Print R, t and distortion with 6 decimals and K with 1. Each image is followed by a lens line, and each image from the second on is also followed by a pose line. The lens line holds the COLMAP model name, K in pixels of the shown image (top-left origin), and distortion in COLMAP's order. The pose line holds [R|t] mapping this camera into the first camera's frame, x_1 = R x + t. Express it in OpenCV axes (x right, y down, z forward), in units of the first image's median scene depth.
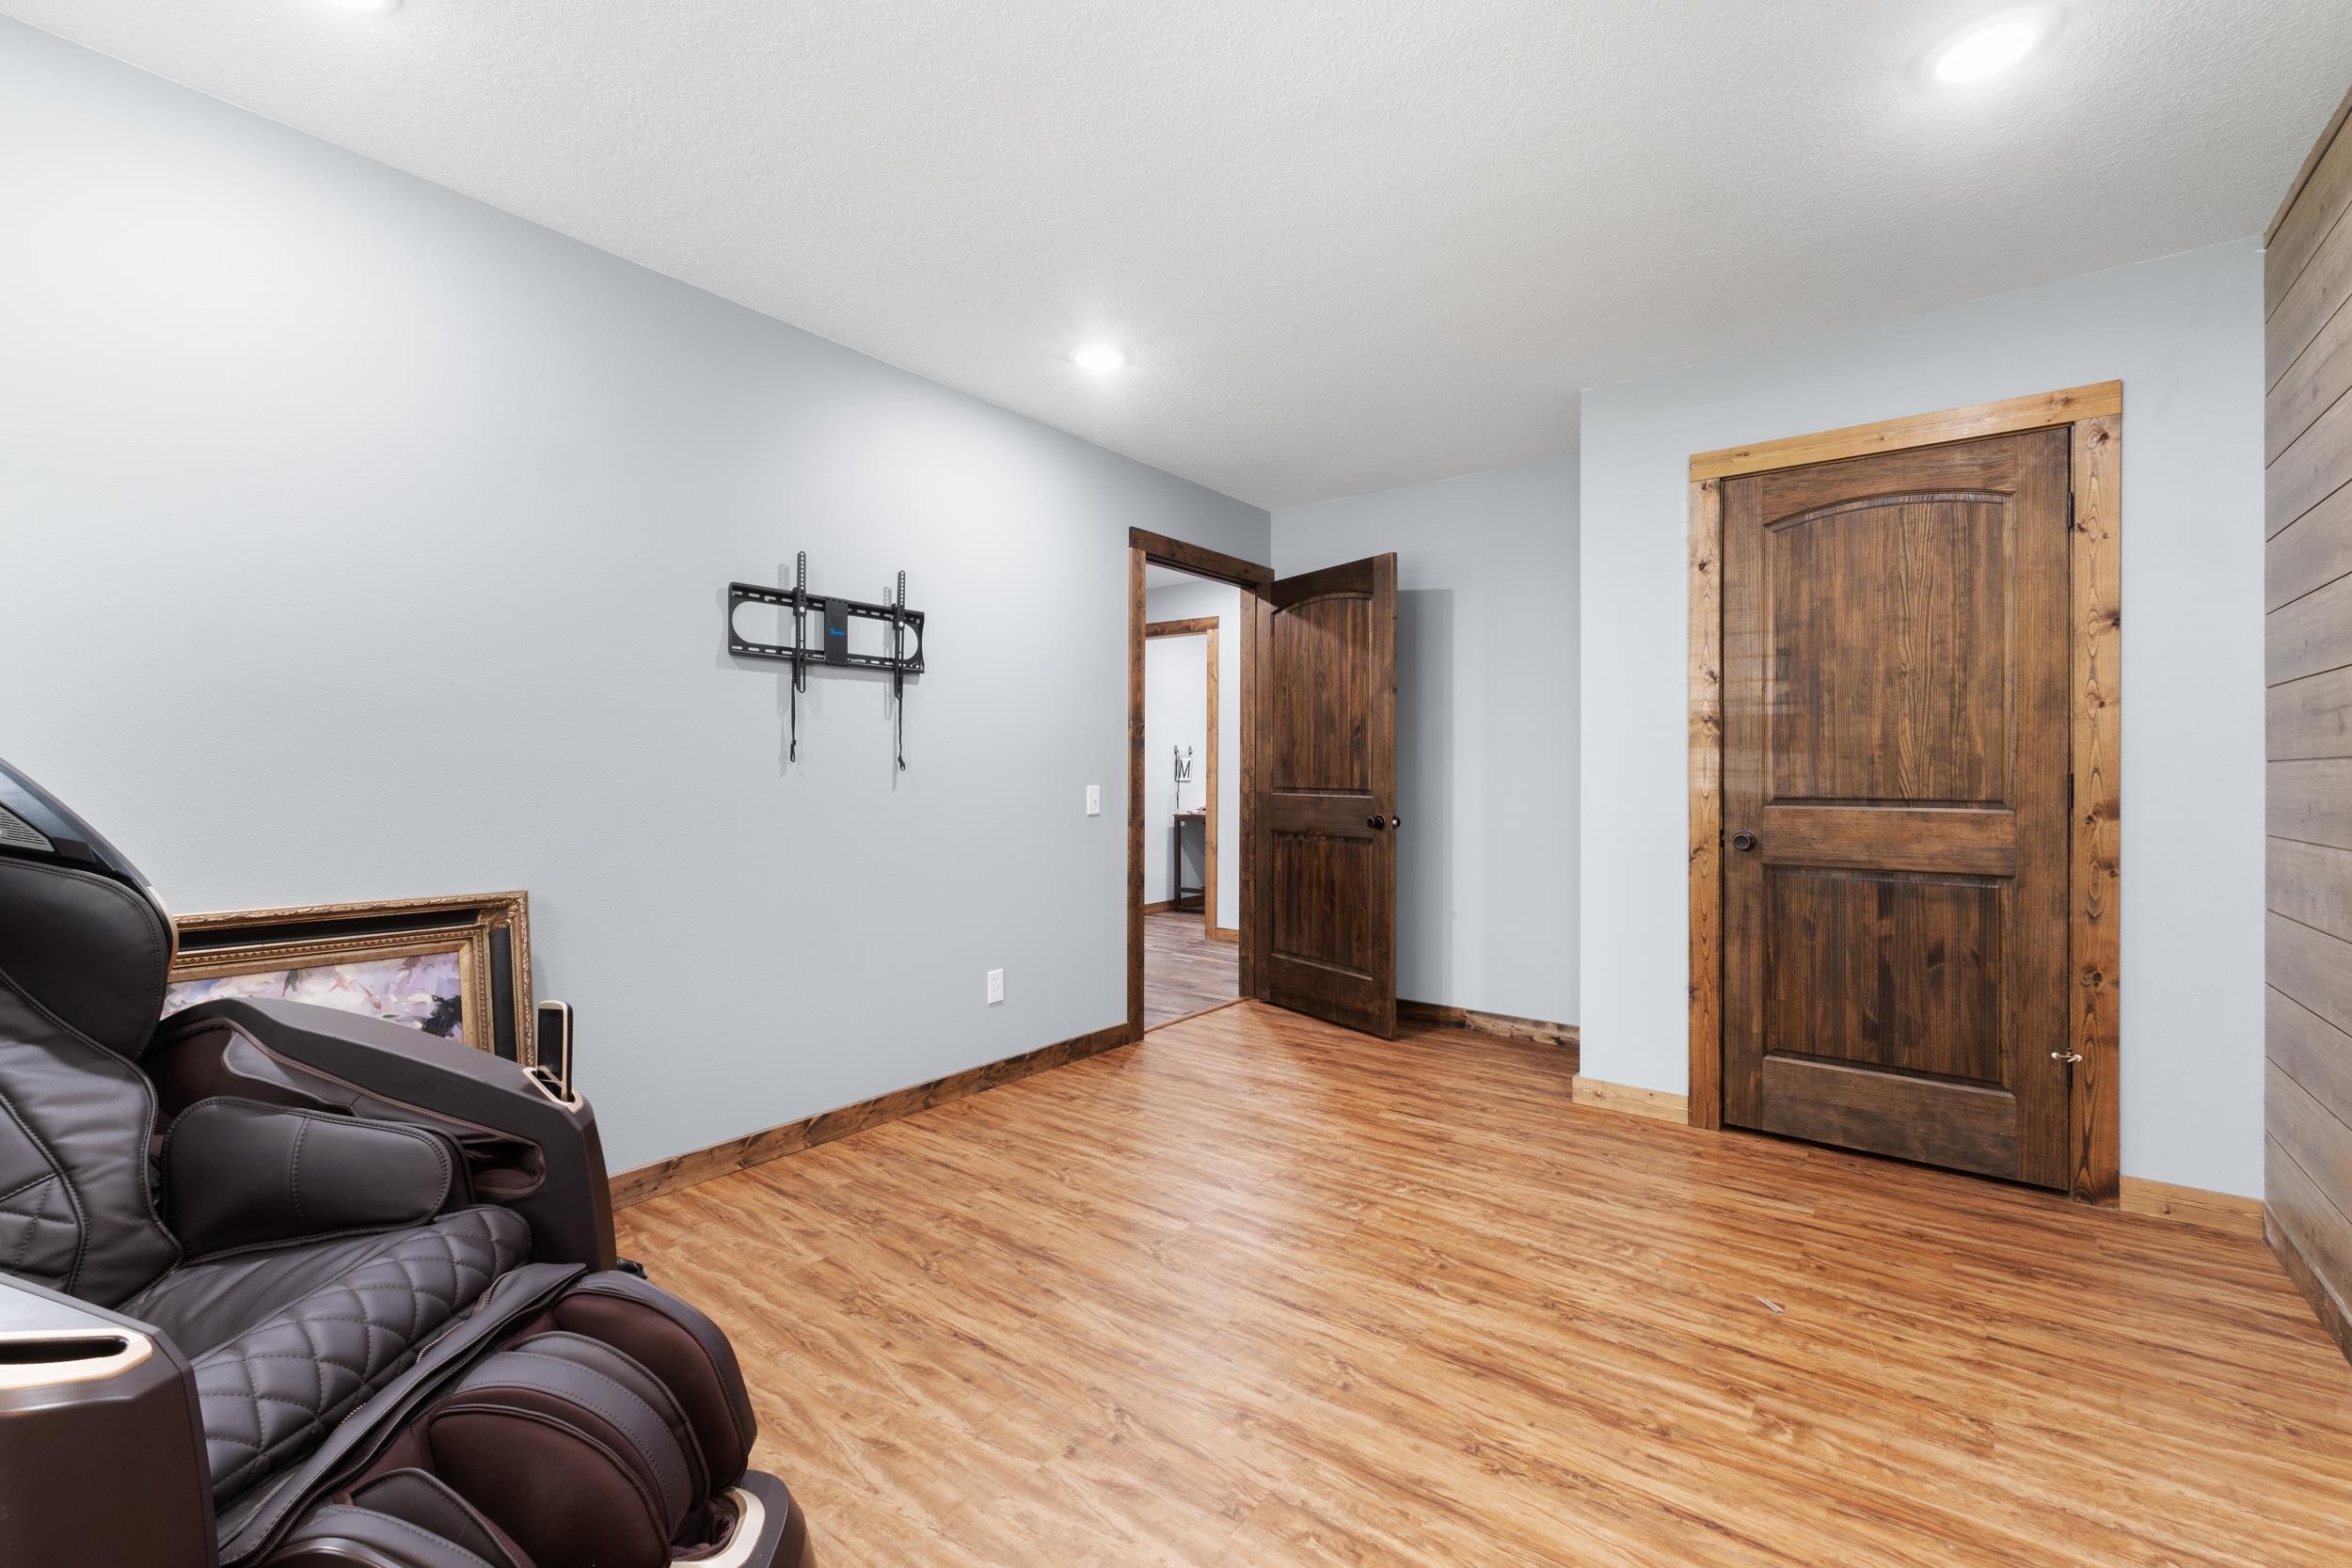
lens RADIAL K [[993.0, 0, 1181.0], [0, 993.0, 774.4], [0, 0, 1]] dist [0.003284, 0.000054]
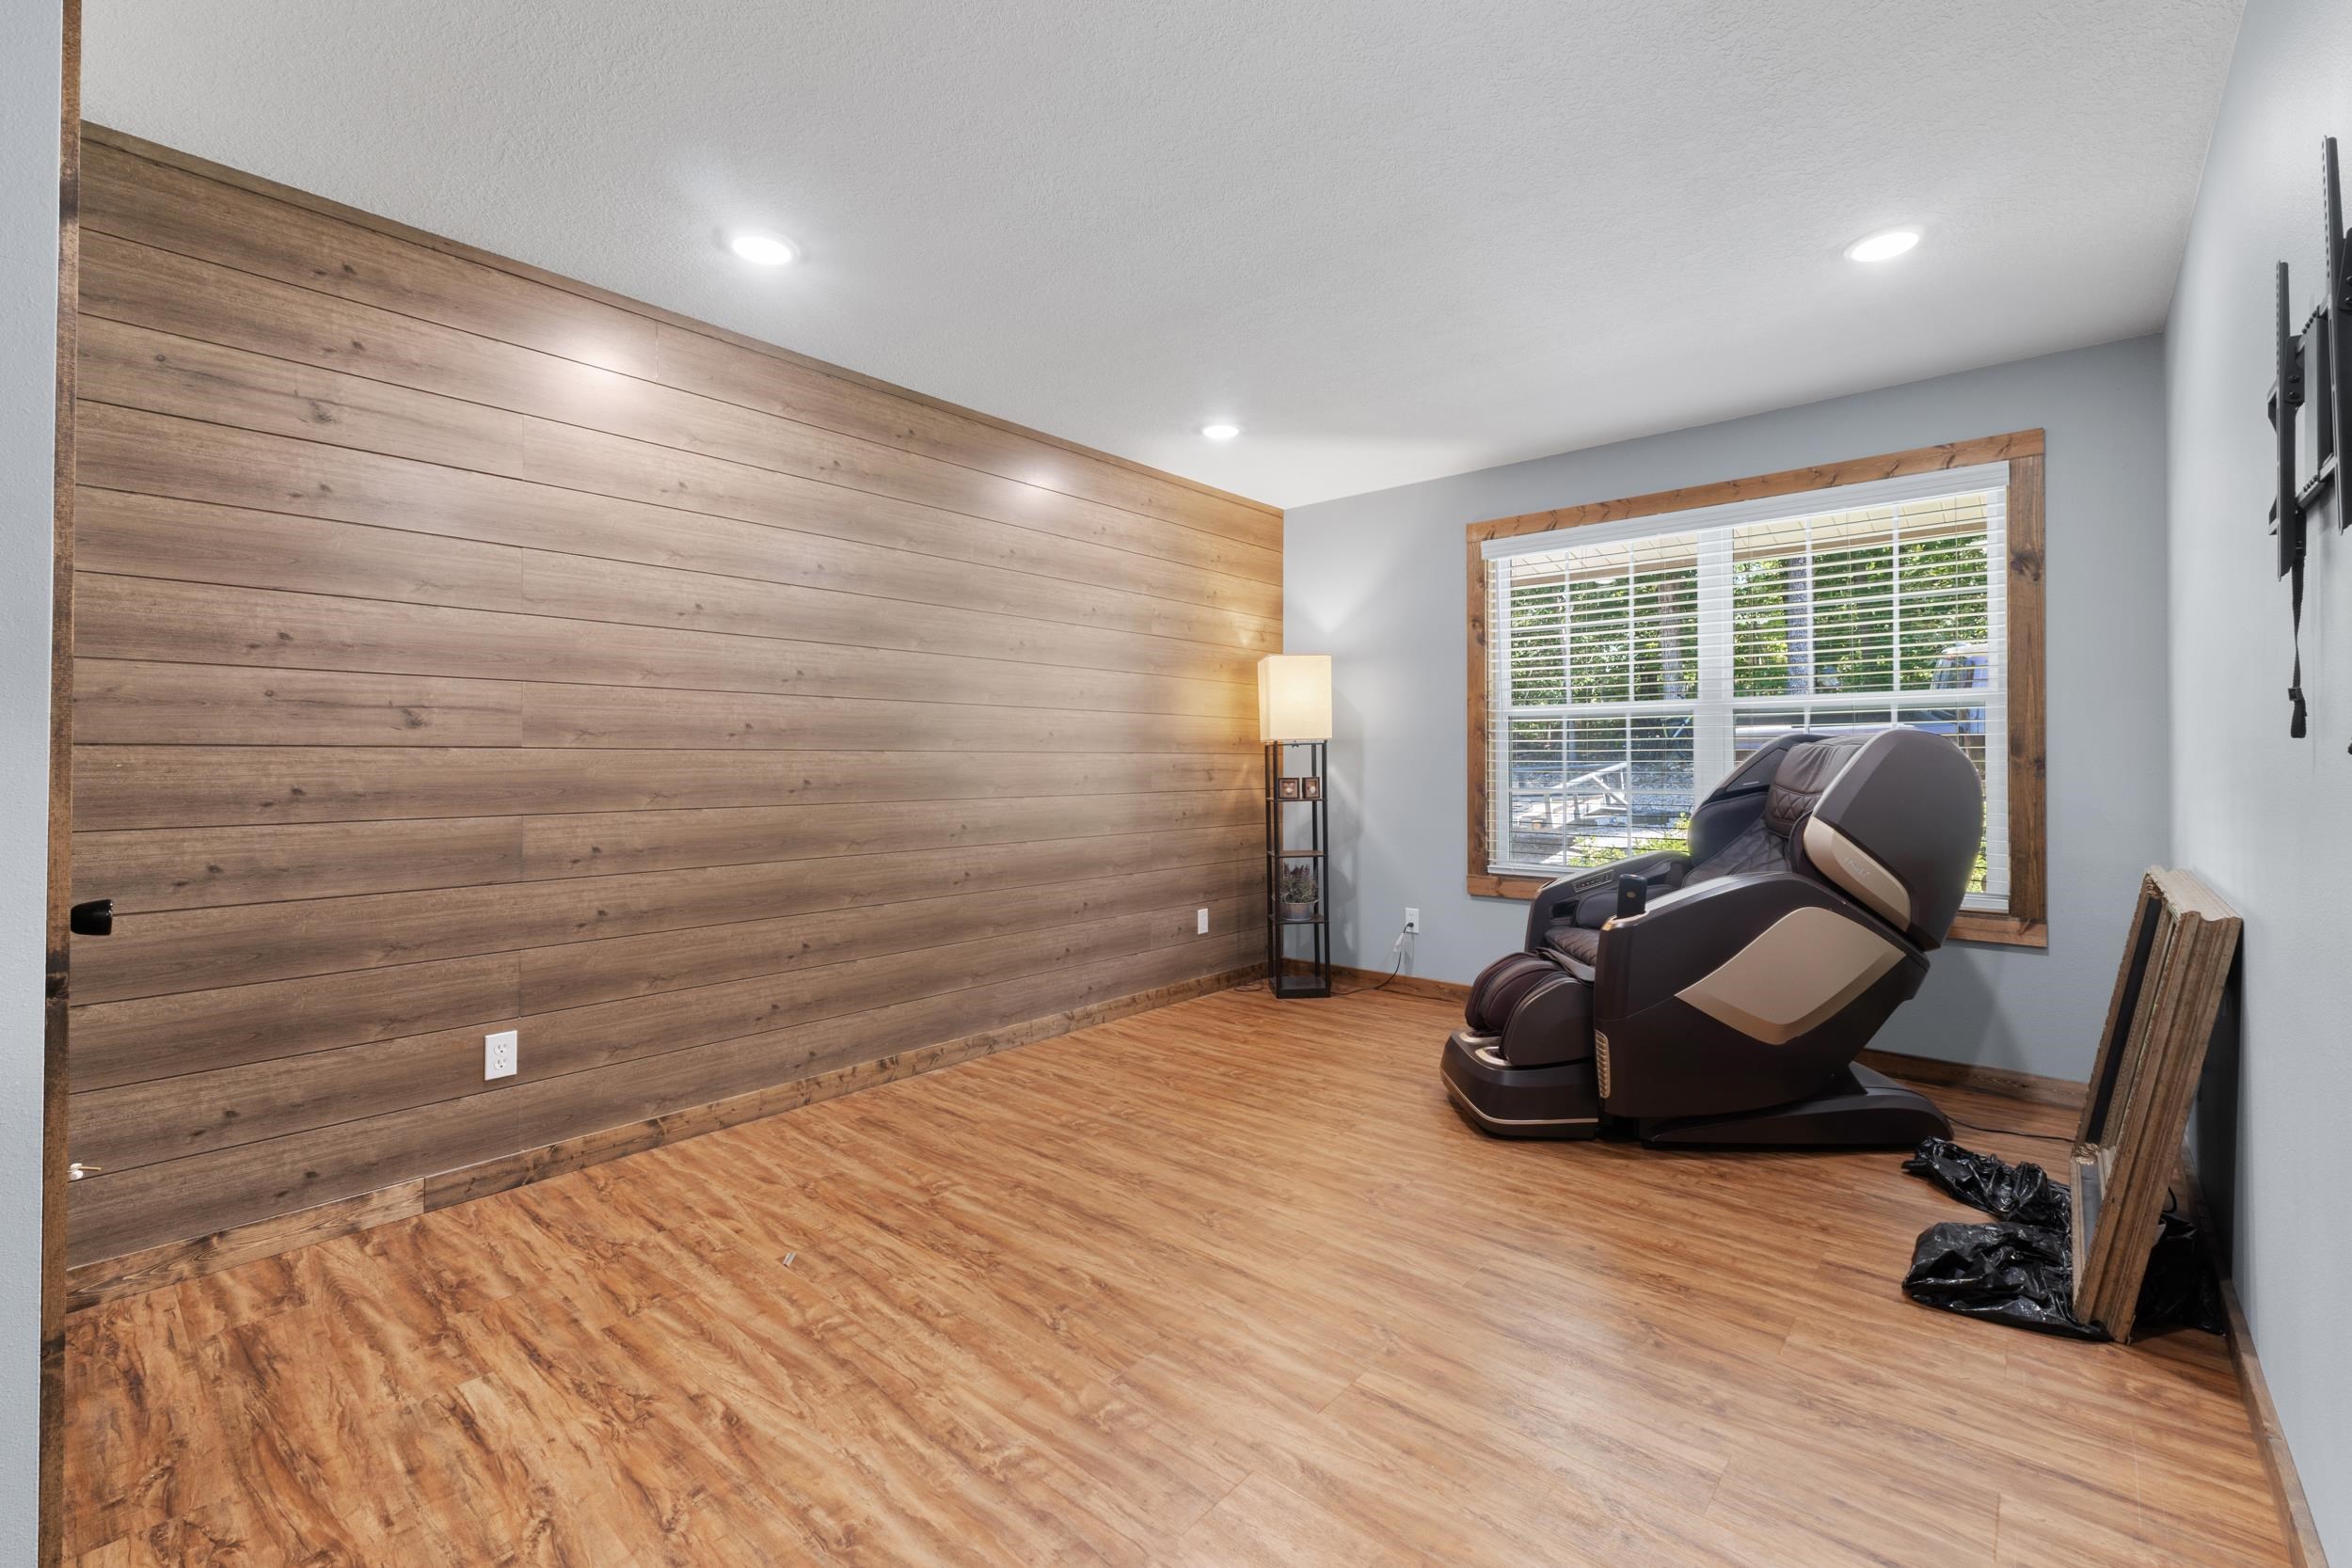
lens RADIAL K [[993.0, 0, 1181.0], [0, 993.0, 774.4], [0, 0, 1]] dist [0.003284, 0.000054]
pose [[-0.998056, -0.003054, 0.062255, 0.098814], [-0.002248, 0.999913, 0.013008, -0.001125], [-0.062289, 0.012843, -0.997976, 1.855670]]
